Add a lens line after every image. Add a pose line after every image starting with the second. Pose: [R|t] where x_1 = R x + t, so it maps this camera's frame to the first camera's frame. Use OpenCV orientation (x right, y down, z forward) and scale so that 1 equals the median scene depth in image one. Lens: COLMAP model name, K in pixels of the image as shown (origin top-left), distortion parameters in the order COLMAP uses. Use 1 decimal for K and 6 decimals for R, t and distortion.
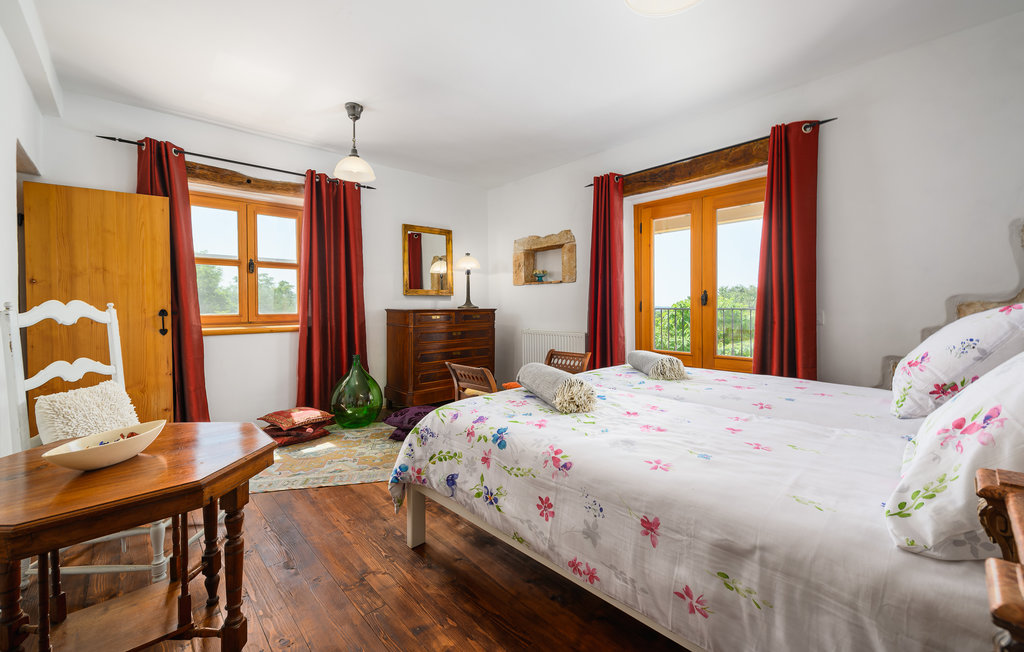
lens RADIAL K [[409.5, 0, 517.8], [0, 409.5, 313.8], [0, 0, 1]] dist [0.001497, 0.000023]
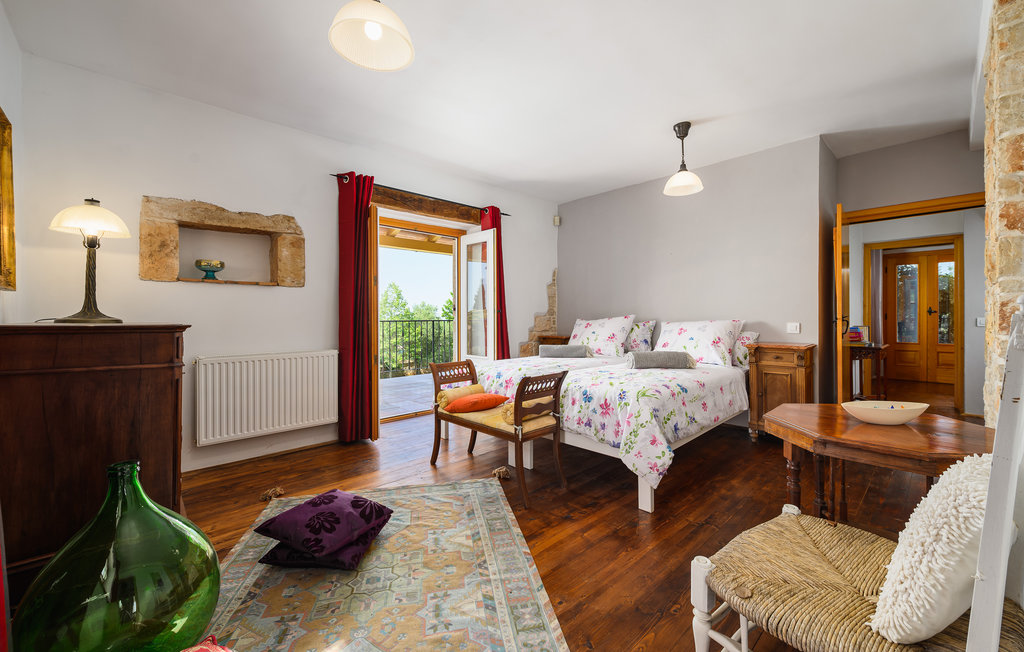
lens RADIAL K [[409.5, 0, 517.8], [0, 409.5, 313.8], [0, 0, 1]] dist [0.001497, 0.000023]
pose [[-0.008200, 0.012292, 0.999891, -0.638557], [0.028204, 0.999529, -0.012057, -0.005752], [-0.999569, 0.028102, -0.008543, 0.599332]]
